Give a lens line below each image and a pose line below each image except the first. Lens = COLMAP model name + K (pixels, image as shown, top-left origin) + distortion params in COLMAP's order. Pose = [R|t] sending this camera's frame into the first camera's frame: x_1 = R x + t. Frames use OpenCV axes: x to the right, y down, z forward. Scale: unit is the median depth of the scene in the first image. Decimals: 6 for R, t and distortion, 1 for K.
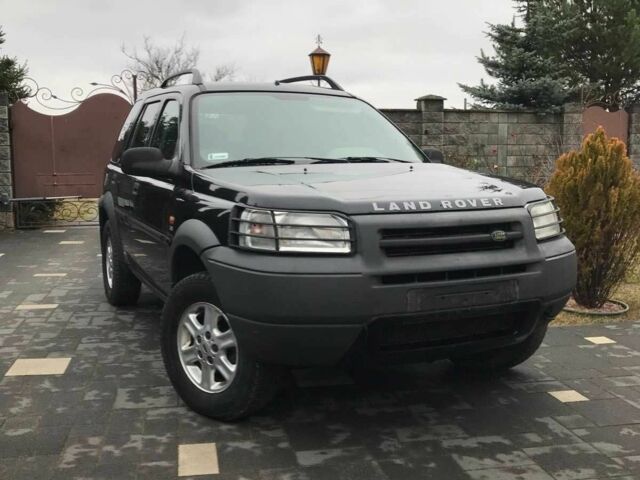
lens RADIAL K [[695.7, 0, 320.0], [0, 695.7, 240.0], [0, 0, 1]] dist [0.101559, -0.273086]
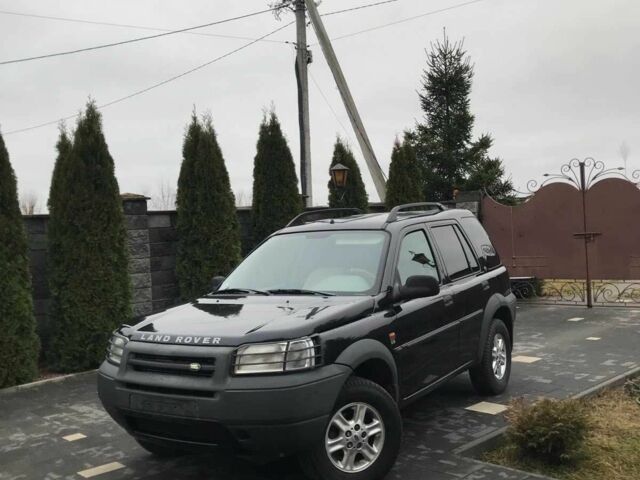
lens RADIAL K [[695.7, 0, 320.0], [0, 695.7, 240.0], [0, 0, 1]] dist [0.101559, -0.273086]
pose [[0.542395, -0.010134, -0.840062, 1.390319], [-0.051200, 0.997670, -0.045093, -0.184217], [0.838562, 0.067469, 0.540613, 0.407821]]
